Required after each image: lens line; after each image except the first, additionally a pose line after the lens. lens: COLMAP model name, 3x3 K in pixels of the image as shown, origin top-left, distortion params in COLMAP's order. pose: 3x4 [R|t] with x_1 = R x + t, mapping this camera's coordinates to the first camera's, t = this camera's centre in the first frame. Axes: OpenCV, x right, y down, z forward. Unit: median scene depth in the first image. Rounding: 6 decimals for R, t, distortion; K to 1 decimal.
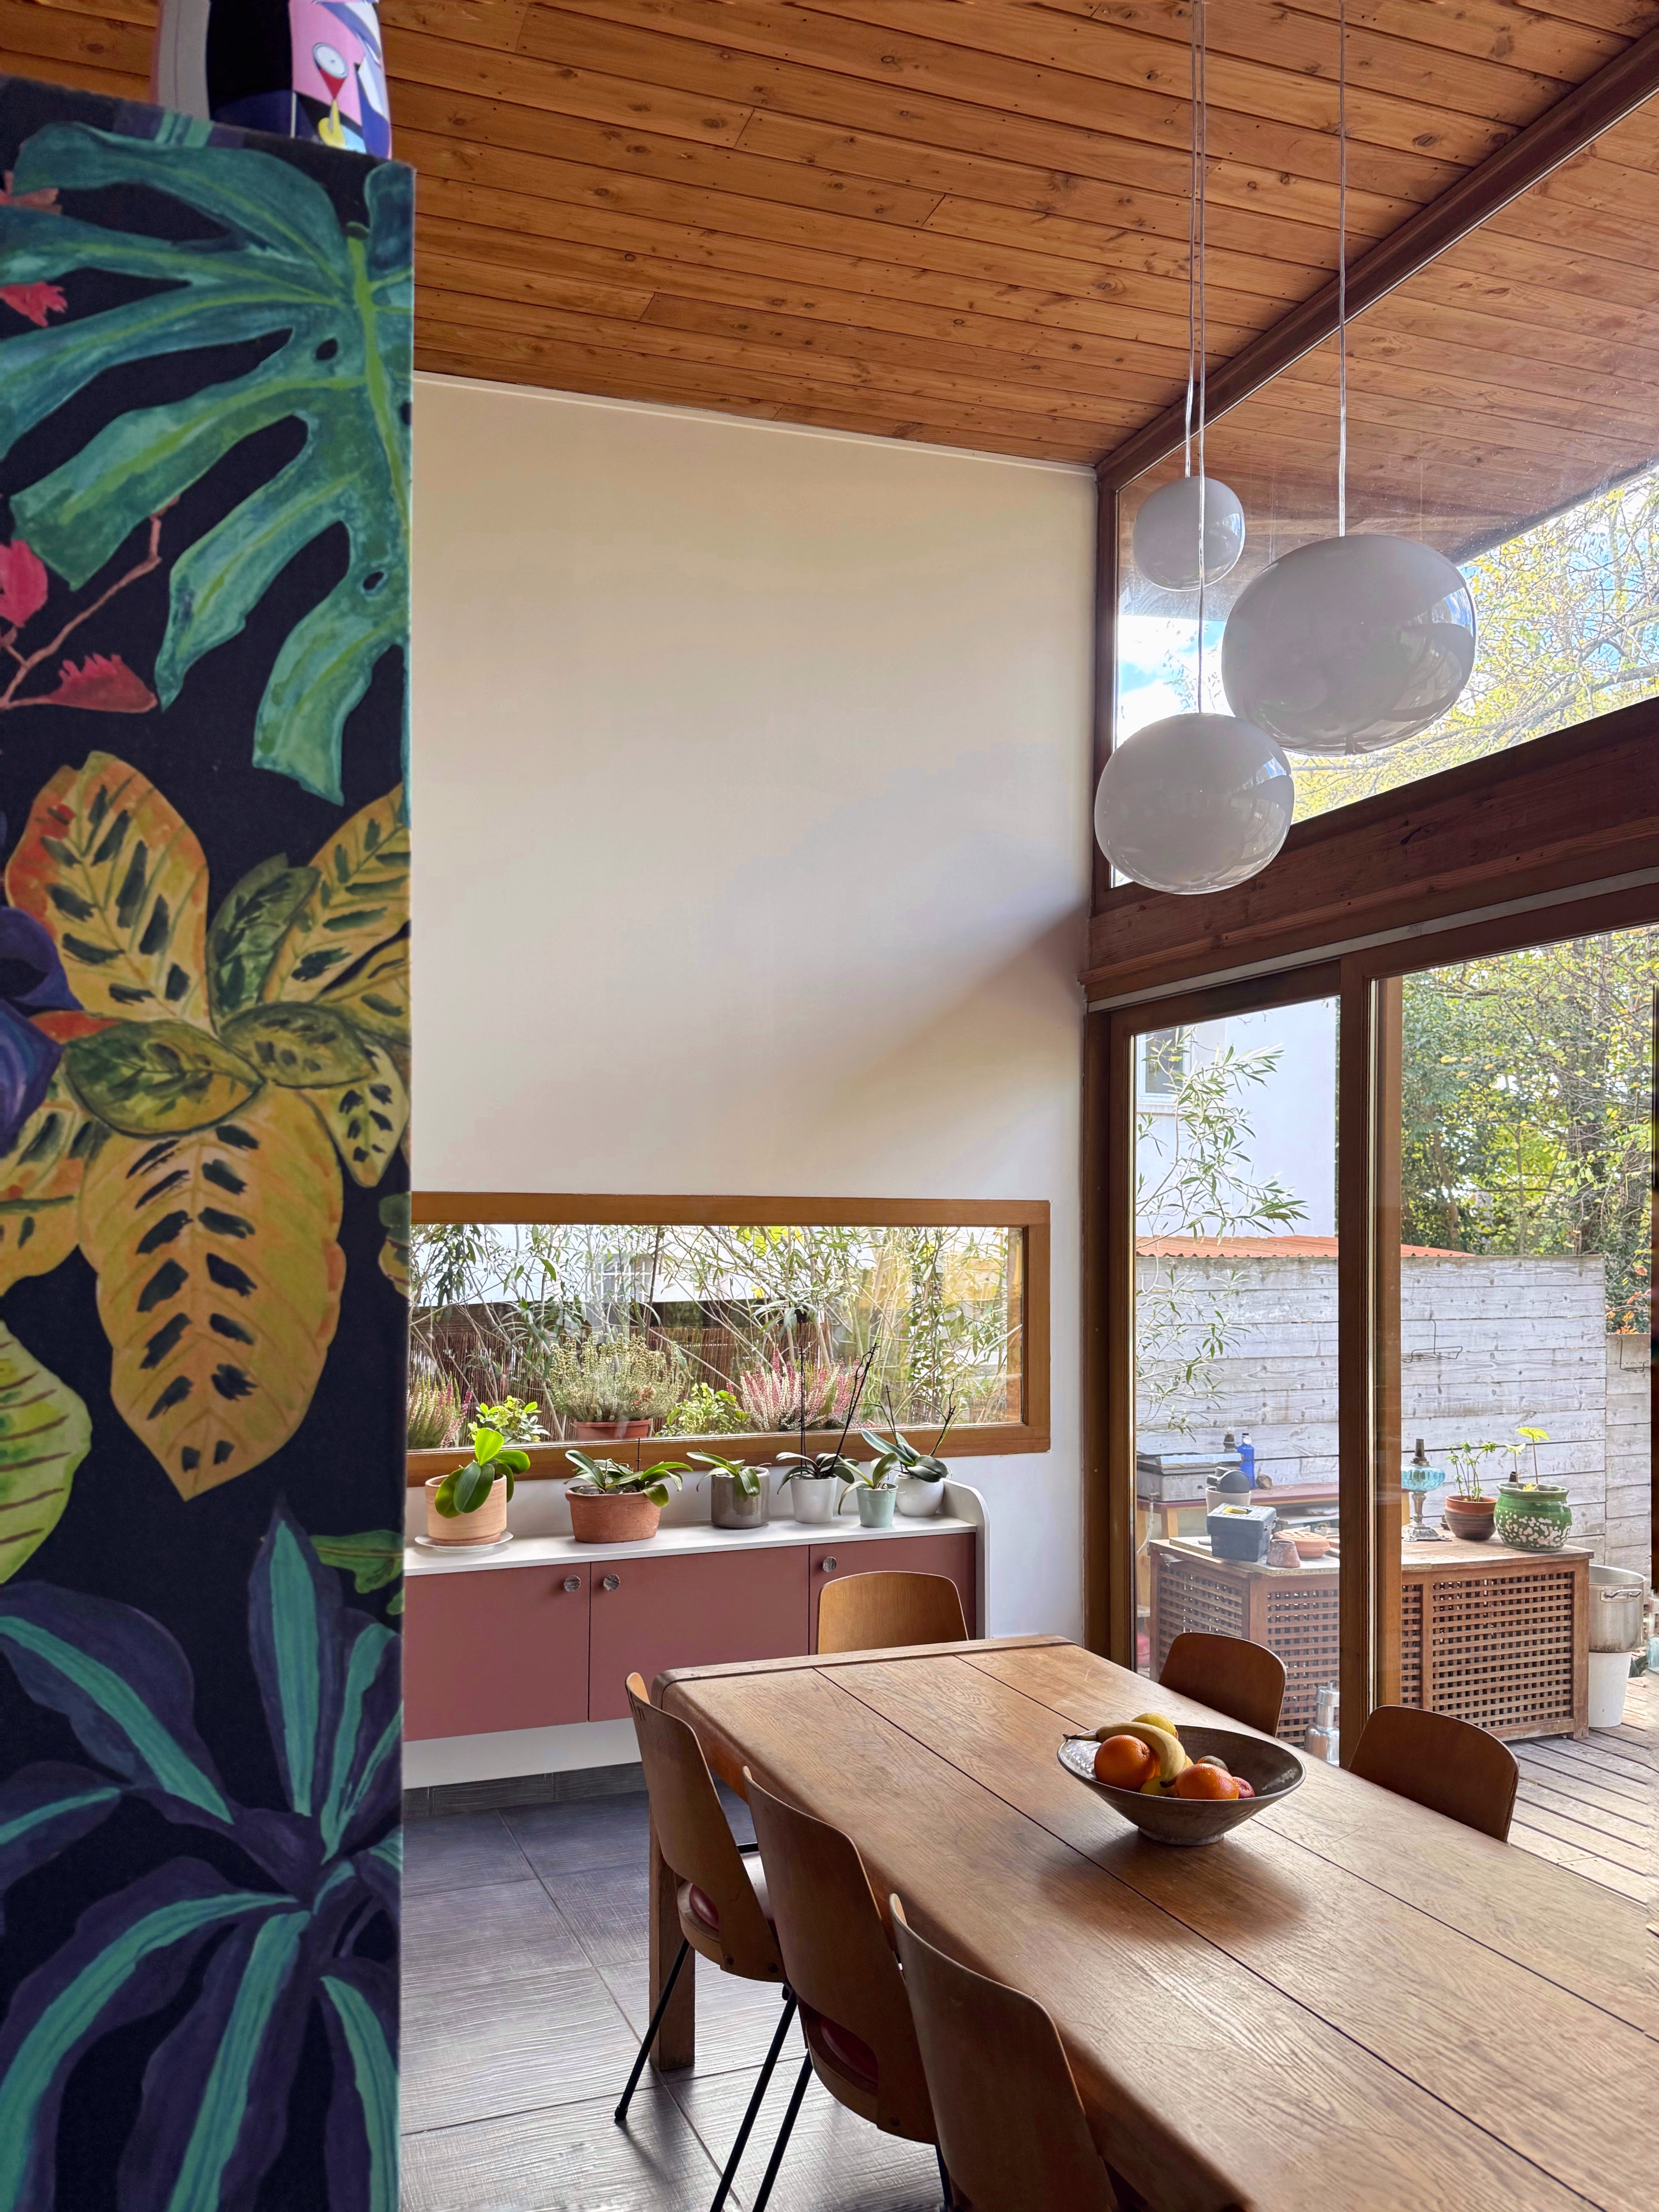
lens RADIAL K [[1698.9, 0, 827.0], [0, 1698.9, 1185.2], [0, 0, 1]] dist [0.065748, -0.038618]
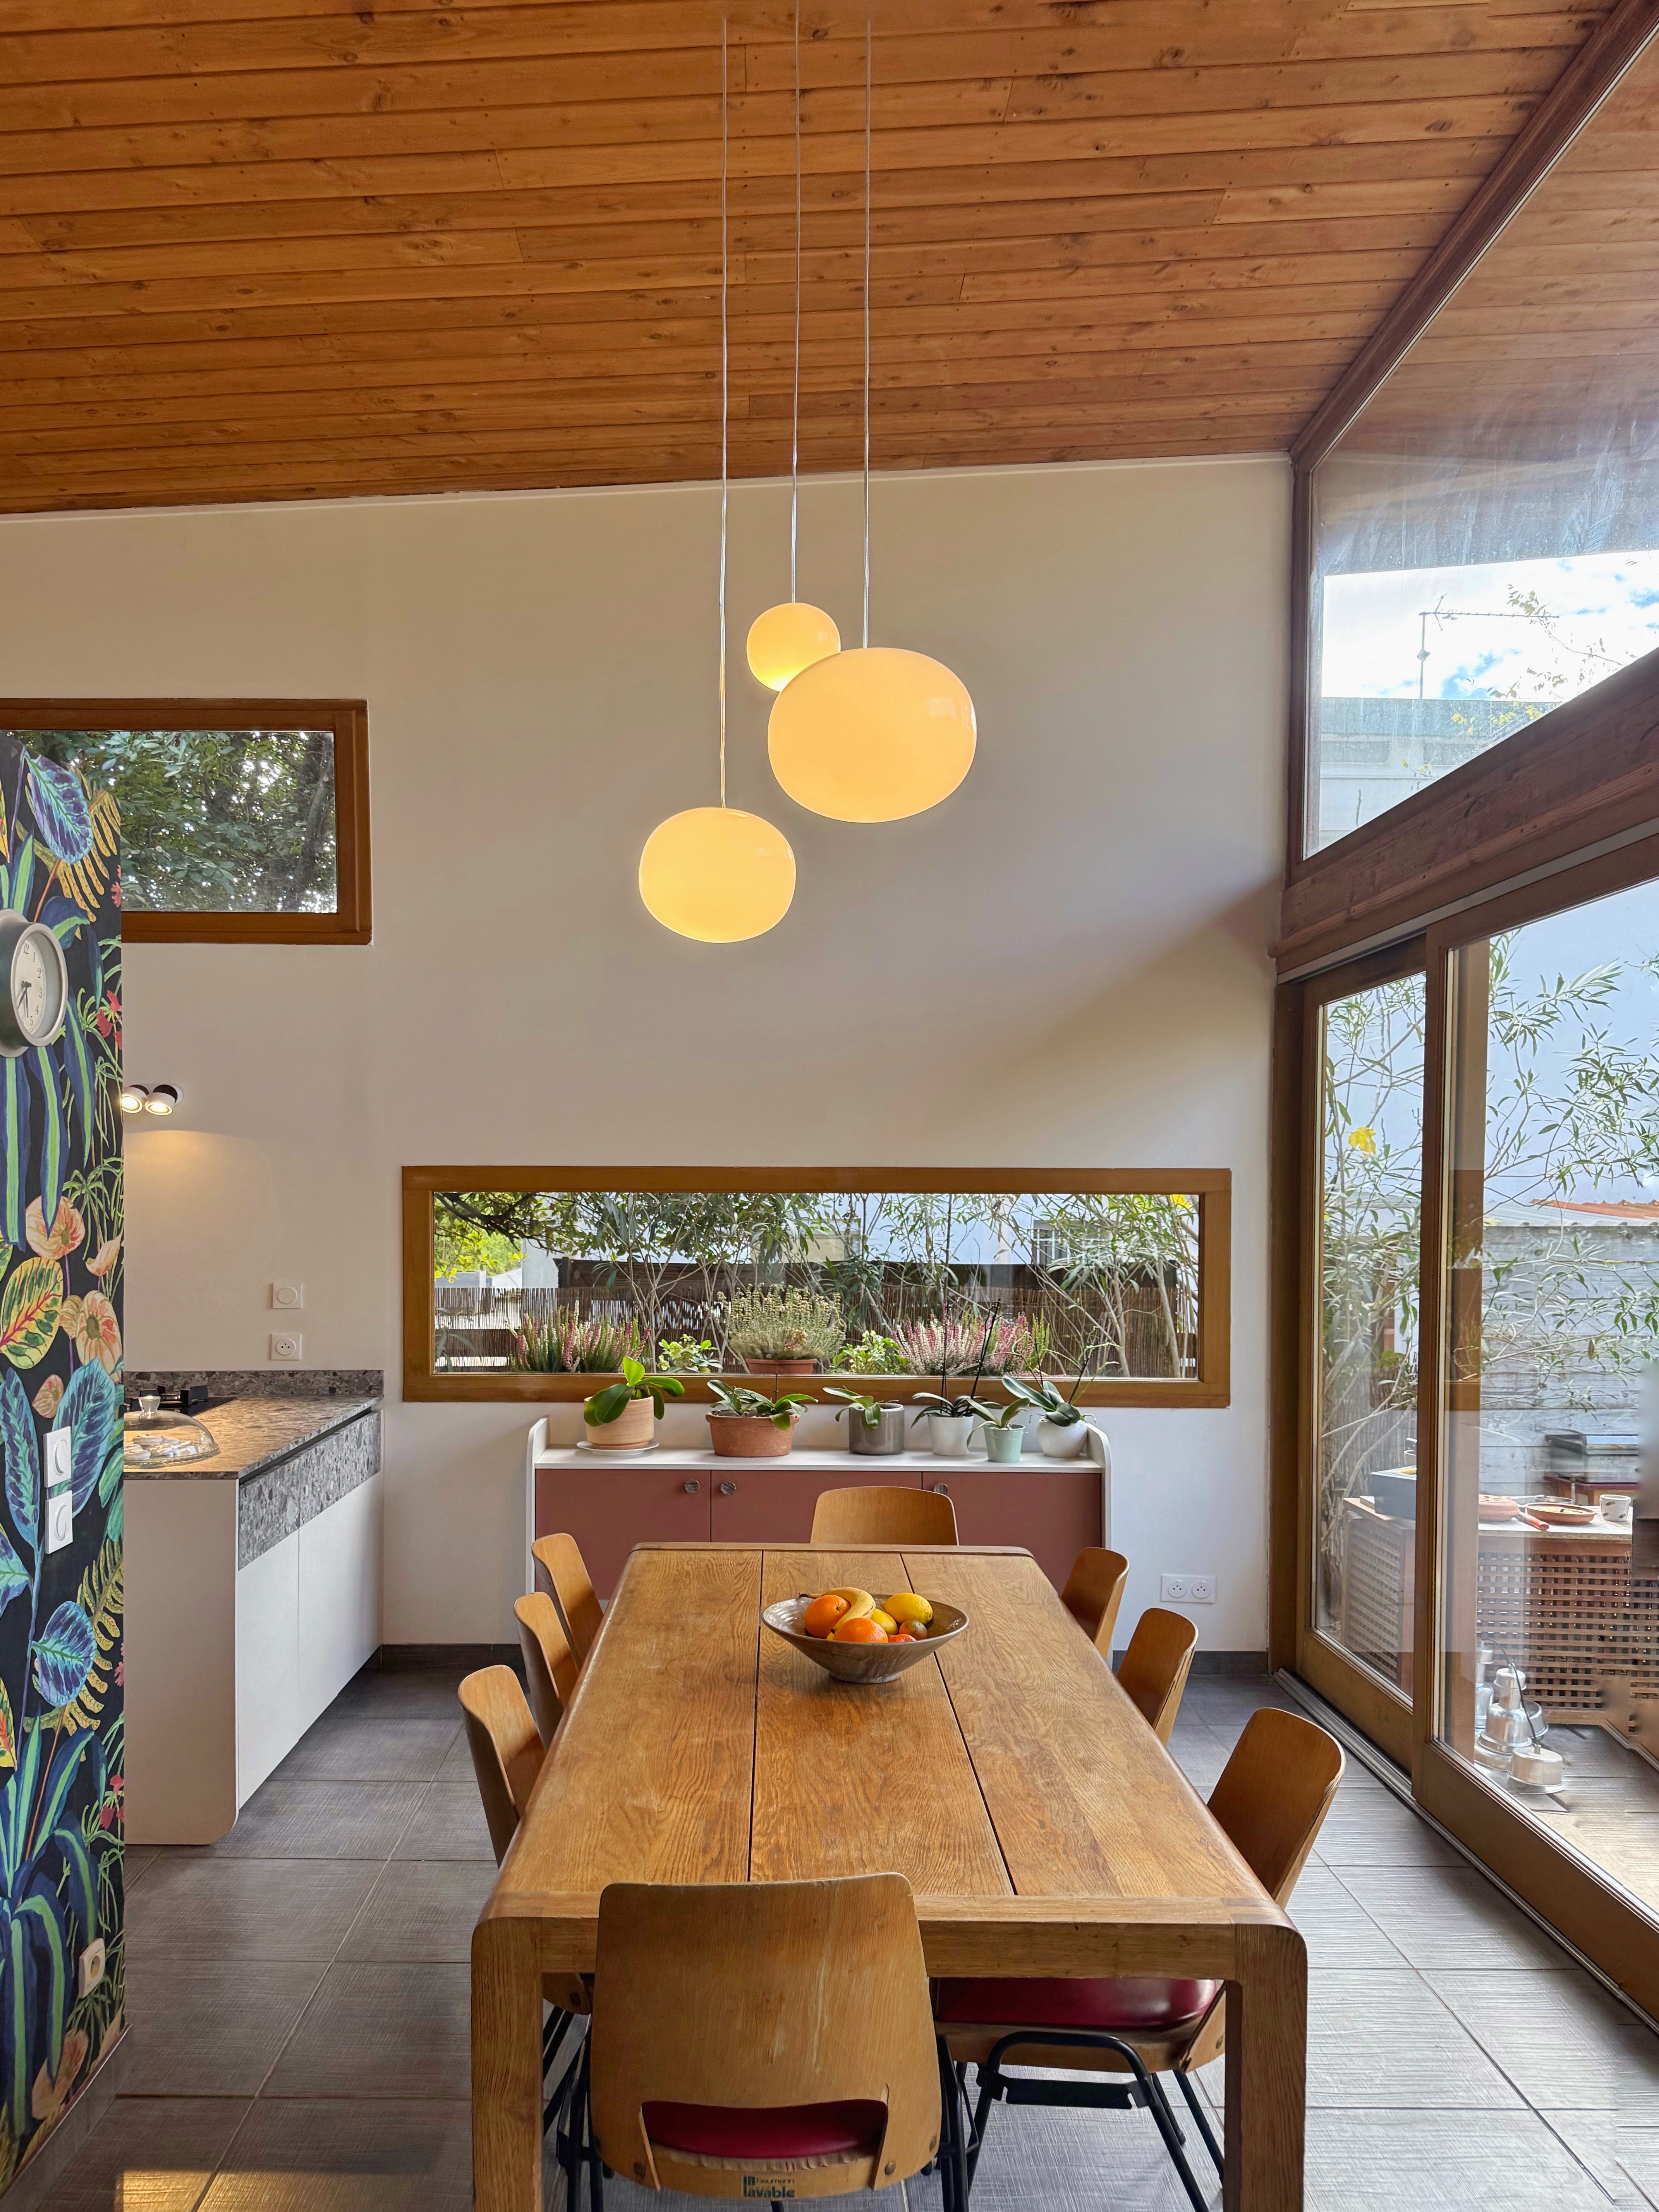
lens RADIAL K [[1698.9, 0, 827.0], [0, 1698.9, 1185.2], [0, 0, 1]] dist [0.065748, -0.038618]
pose [[0.941961, -0.003219, -0.335706, 0.300990], [0.008252, 0.999874, 0.013565, 0.003947], [0.335620, -0.015548, 0.941869, -0.082394]]
